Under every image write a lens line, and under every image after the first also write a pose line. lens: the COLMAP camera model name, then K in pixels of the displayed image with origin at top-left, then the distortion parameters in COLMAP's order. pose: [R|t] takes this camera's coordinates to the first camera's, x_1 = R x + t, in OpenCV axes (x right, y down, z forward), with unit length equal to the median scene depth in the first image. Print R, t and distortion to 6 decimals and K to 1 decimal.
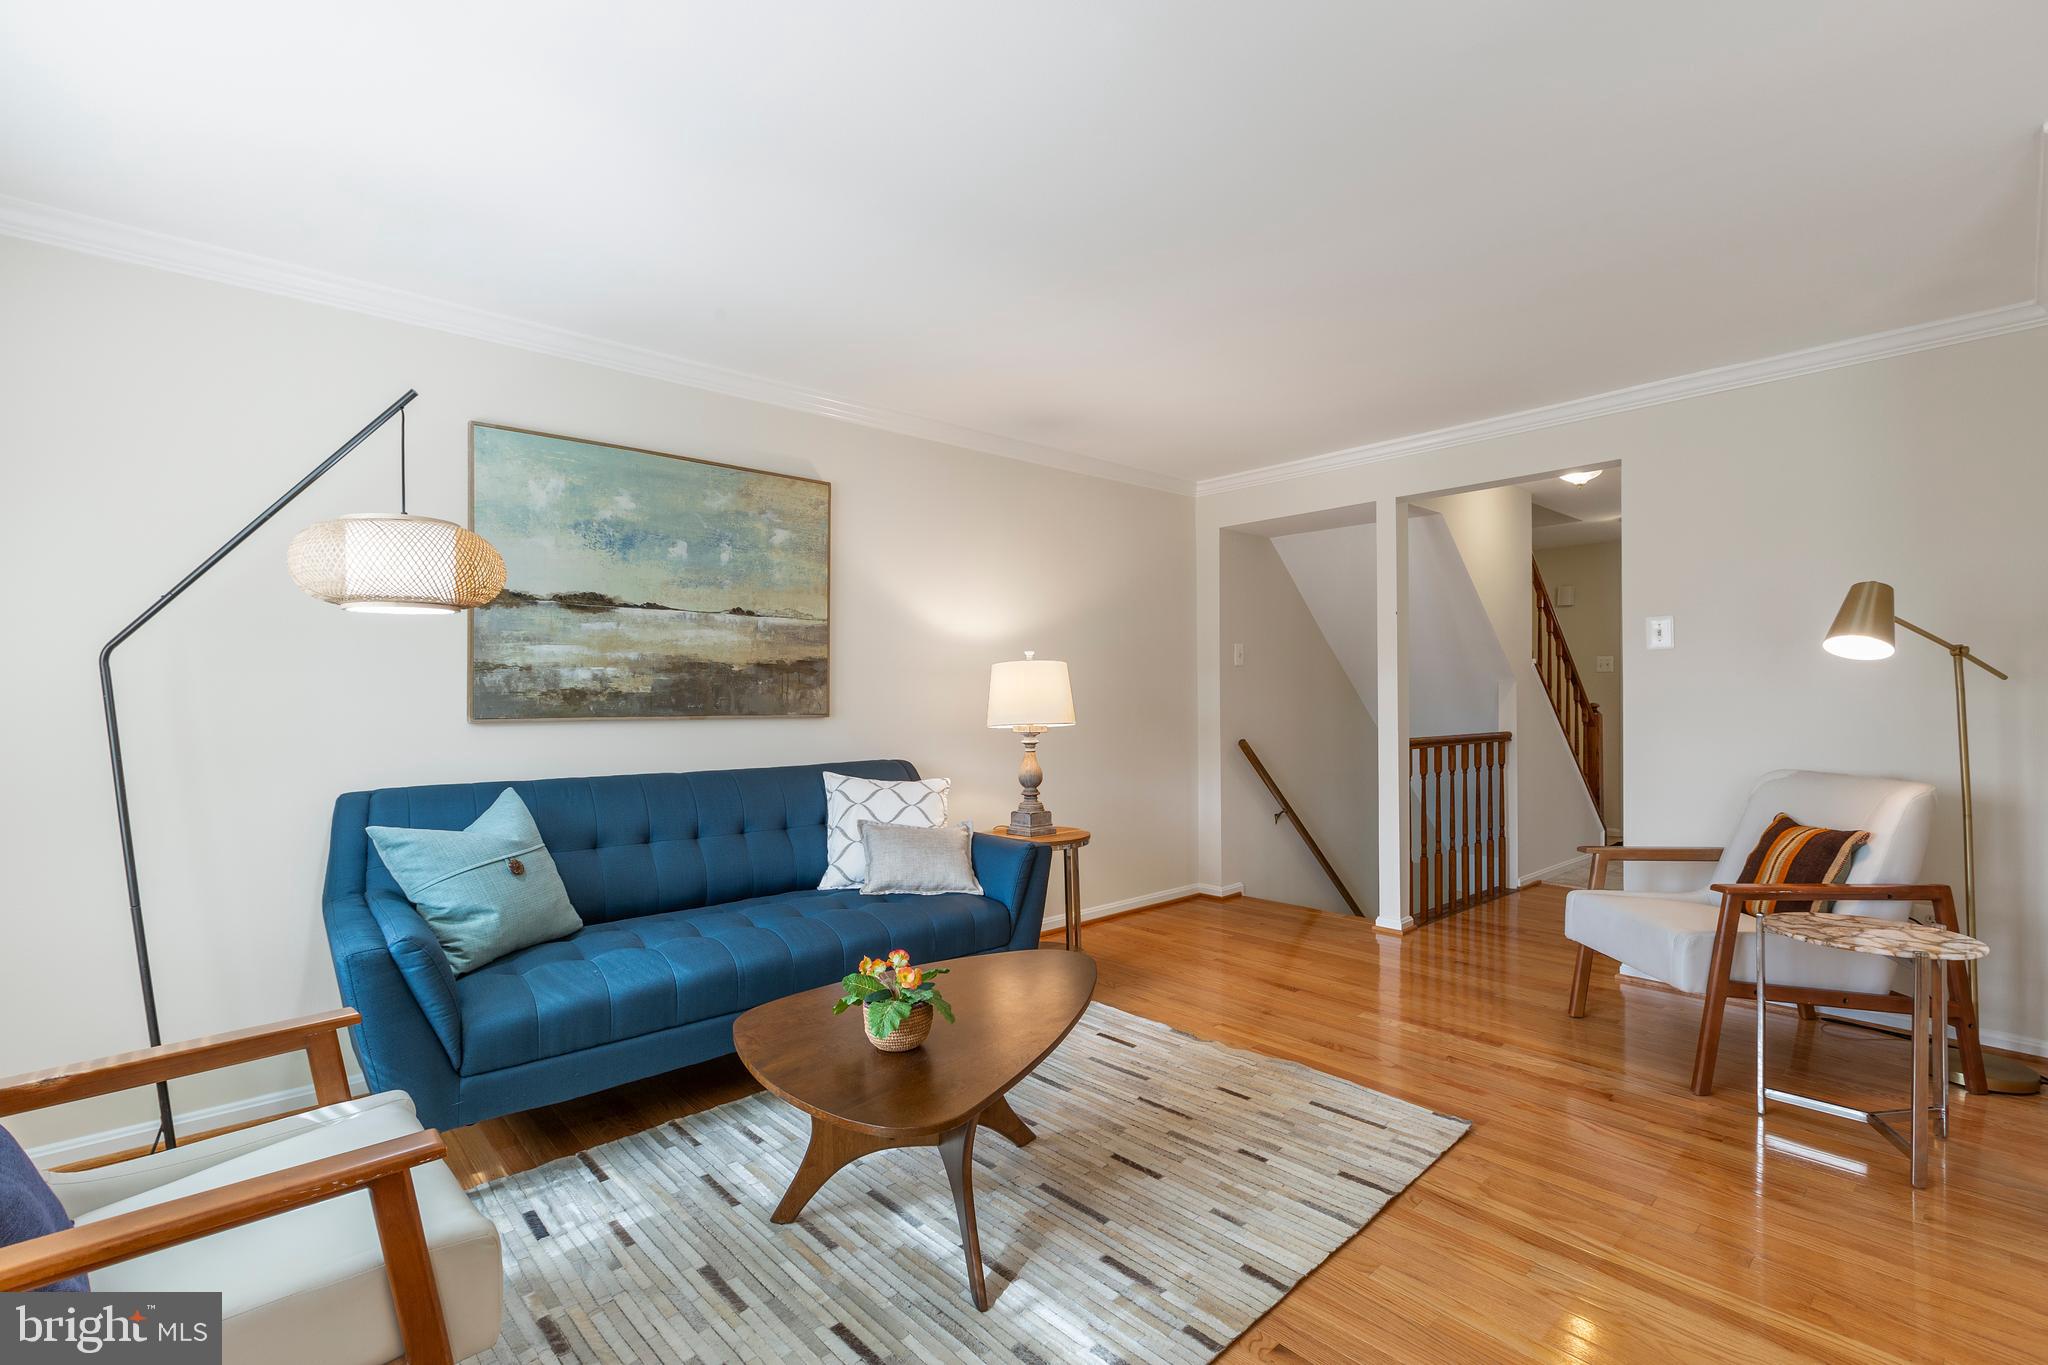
lens RADIAL K [[920.2, 0, 1022.7], [0, 920.2, 692.7], [0, 0, 1]] dist [0.003713, -0.001914]
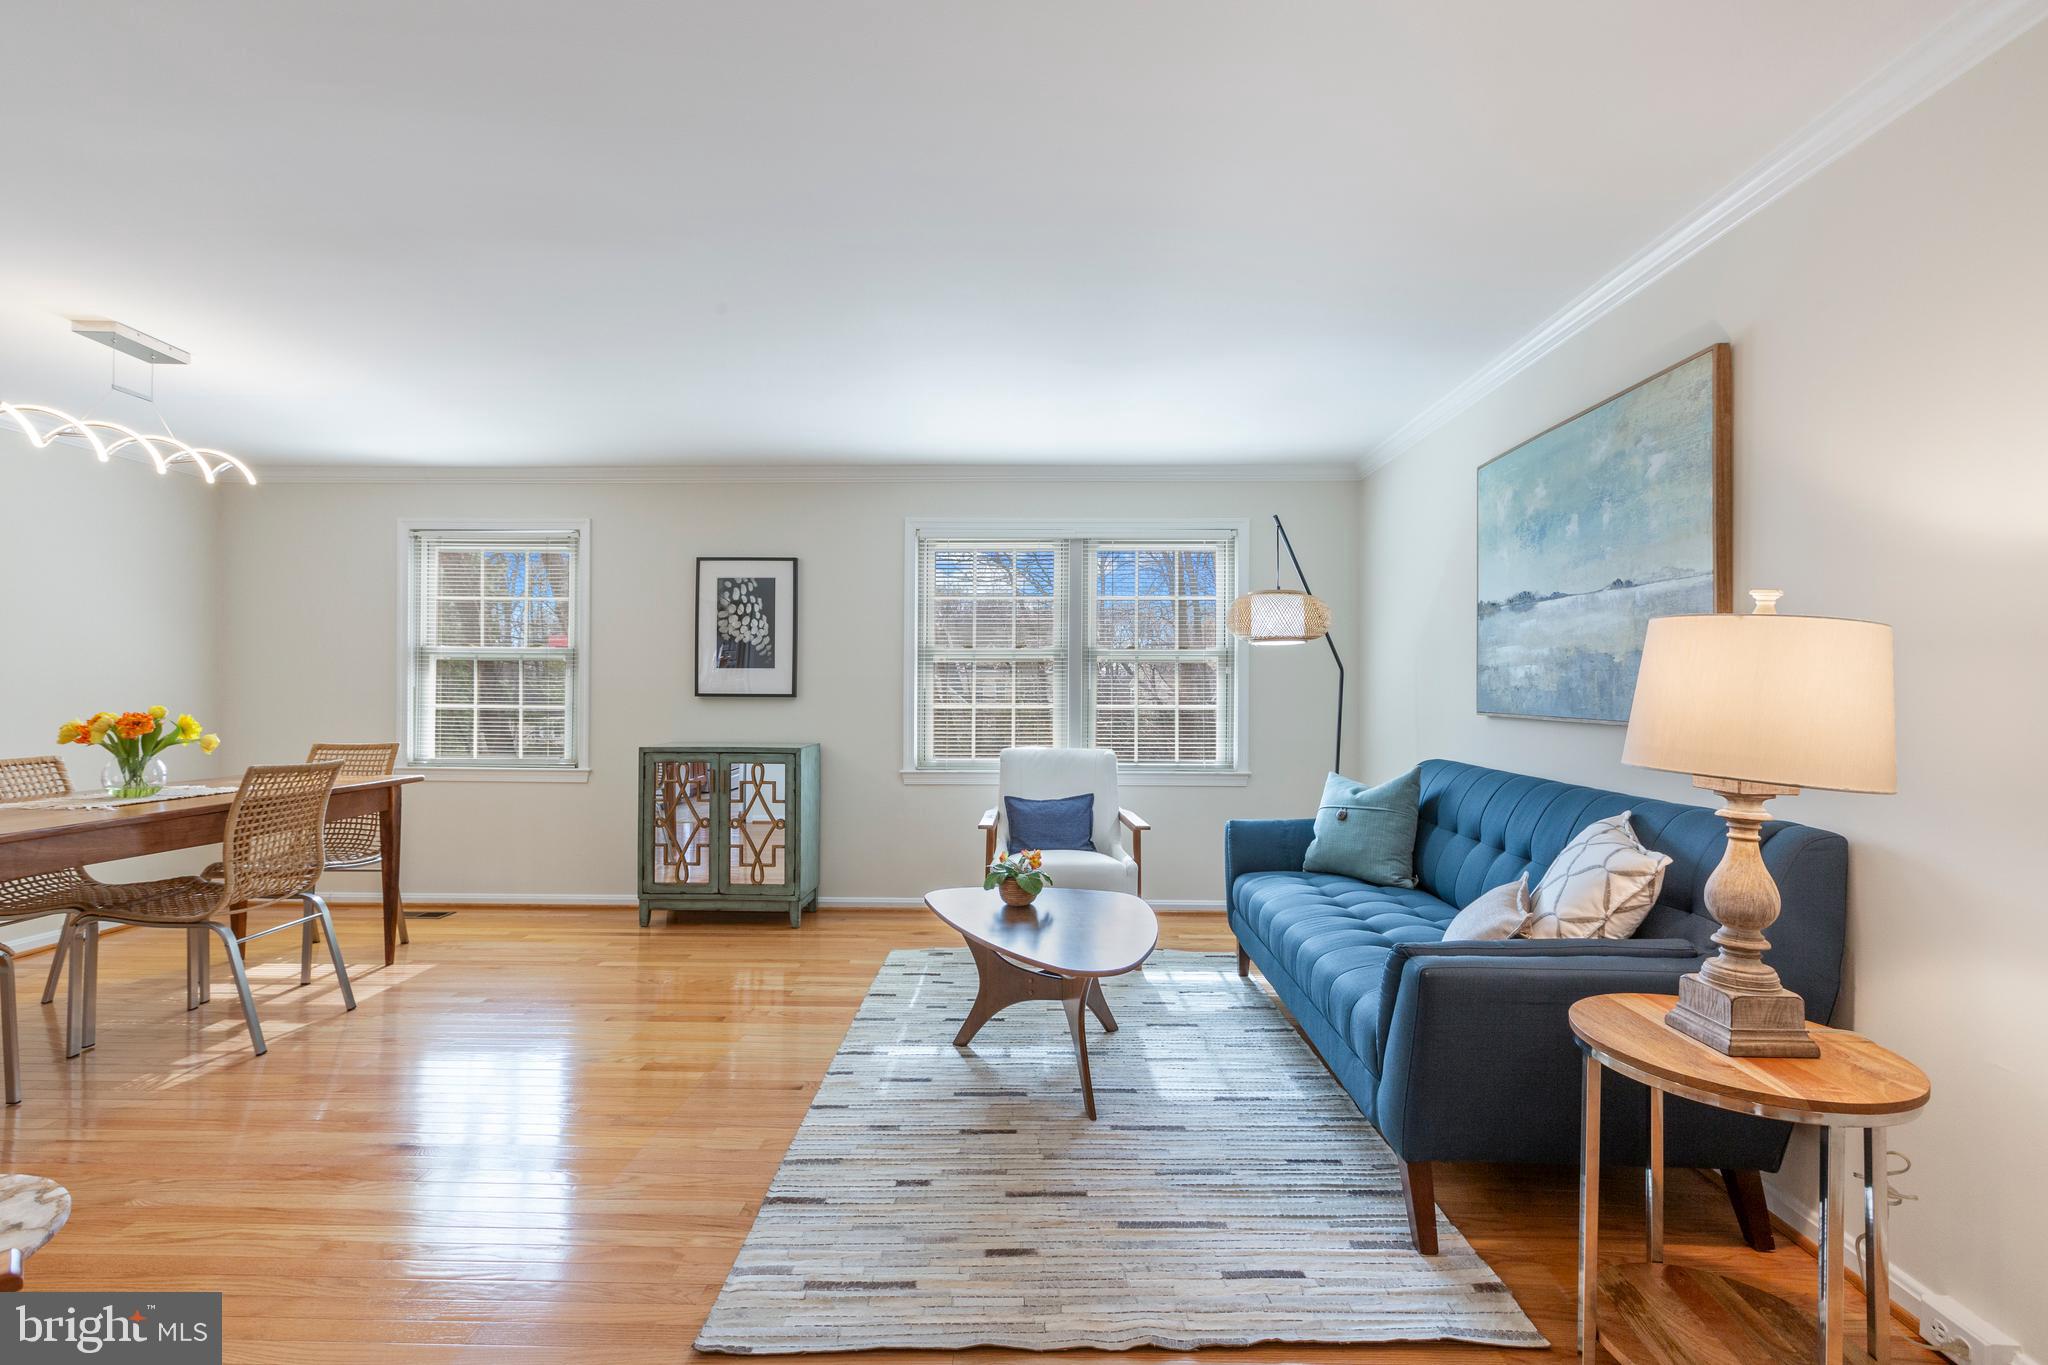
lens RADIAL K [[920.2, 0, 1031.0], [0, 920.2, 682.3], [0, 0, 1]] dist [0.003713, -0.001914]
pose [[-0.682581, -0.002148, -0.730807, 0.630393], [0.002308, 0.999984, -0.005095, -0.005203], [0.730807, -0.005164, -0.682565, 1.273457]]
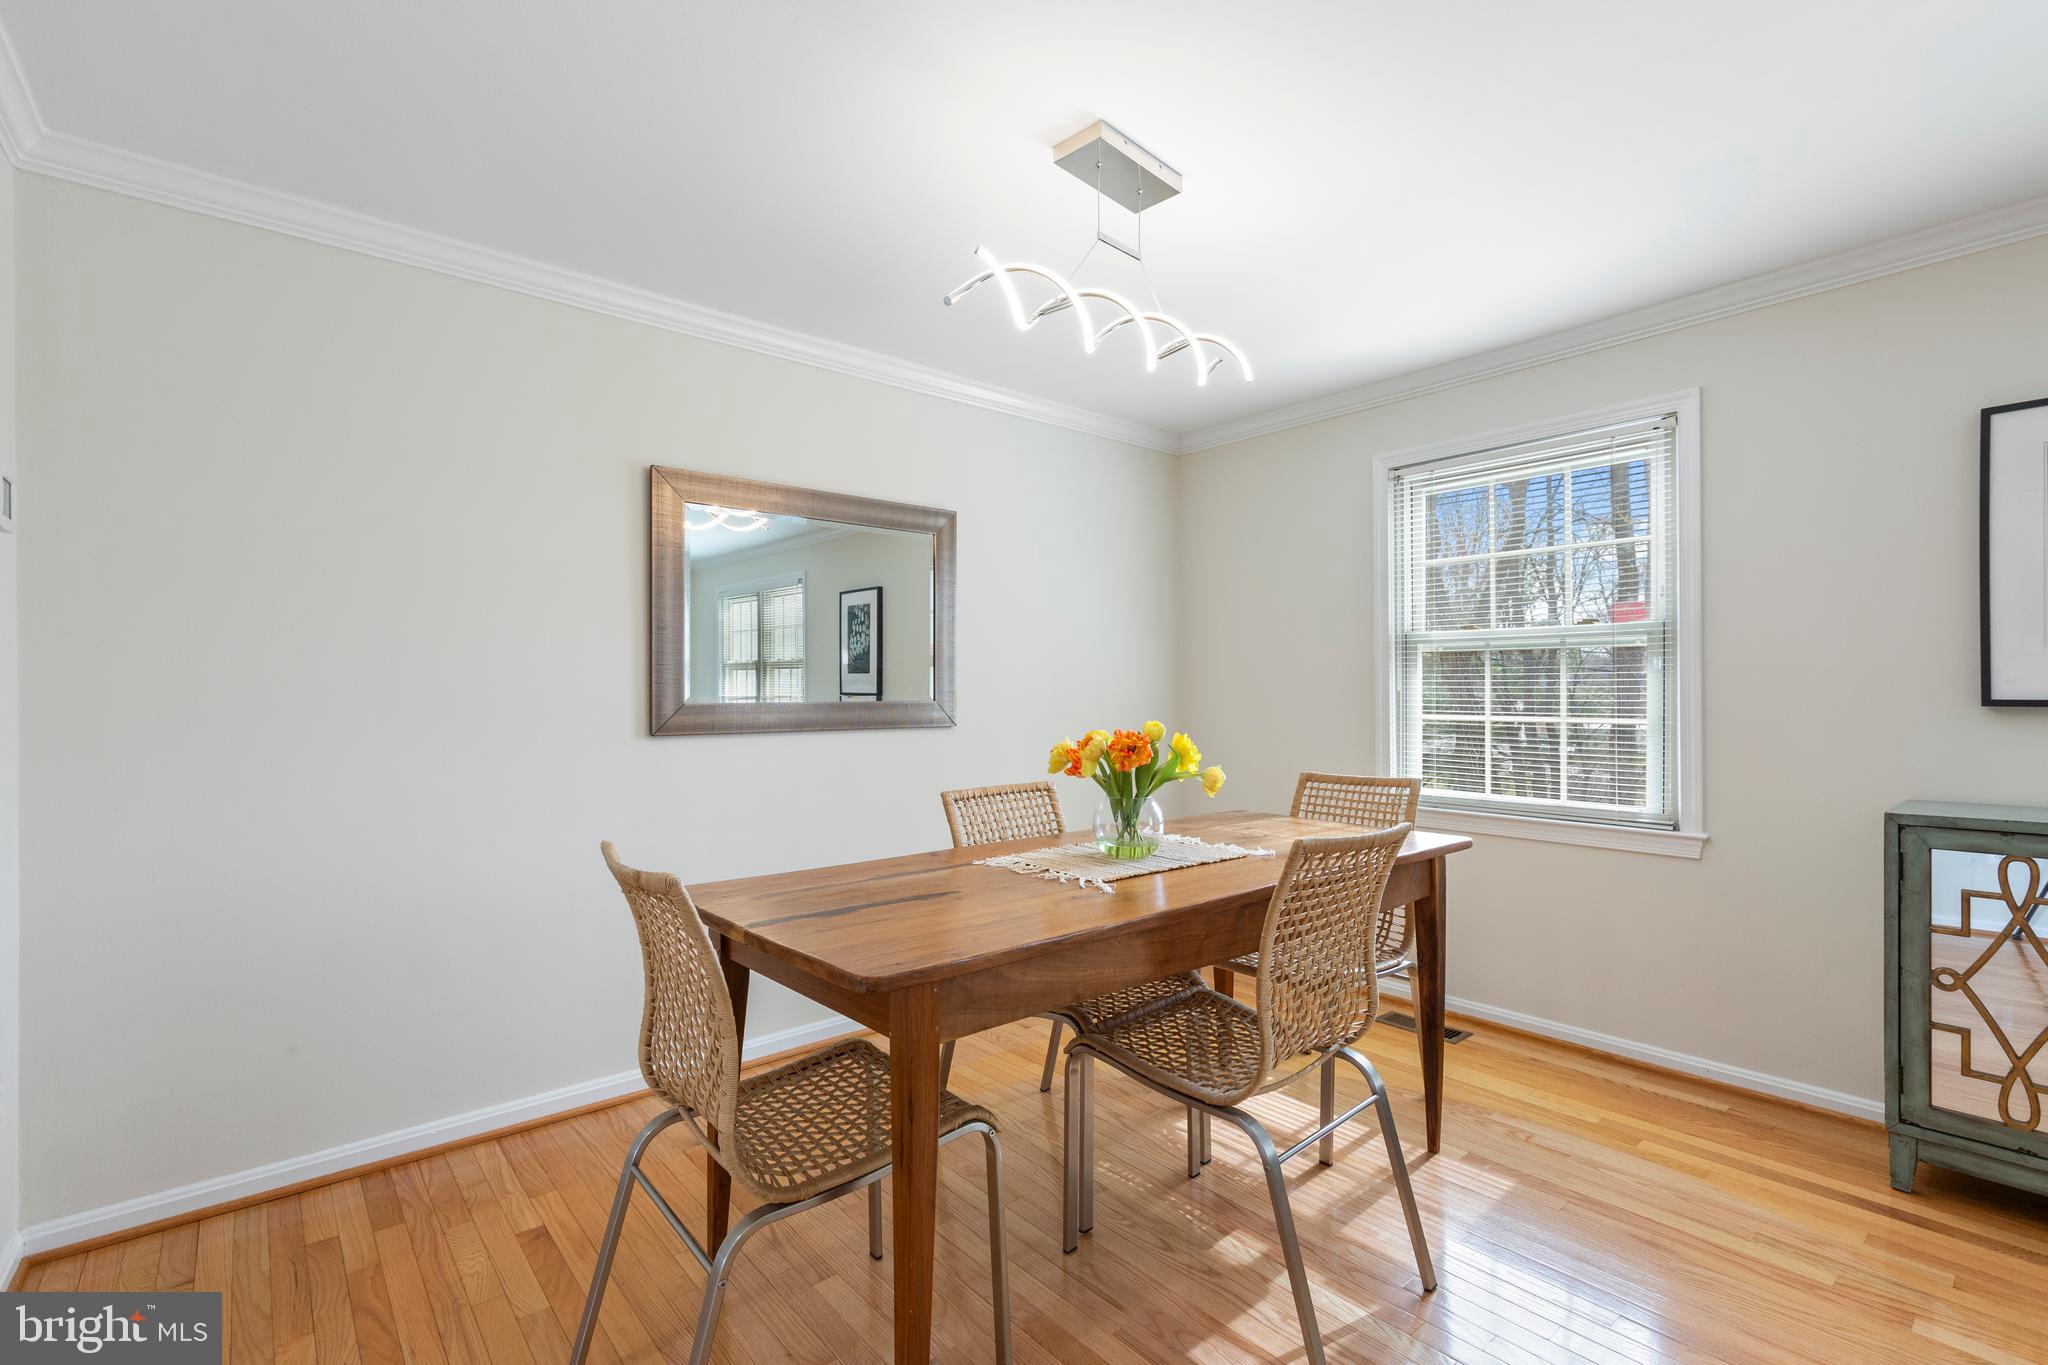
lens RADIAL K [[920.2, 0, 1028.3], [0, 920.2, 699.1], [0, 0, 1]] dist [0.003713, -0.001914]
pose [[-0.999665, 0.010350, 0.023731, 0.618937], [0.010387, 0.999945, 0.001465, -0.004551], [-0.023715, 0.001711, -0.999717, 0.555313]]
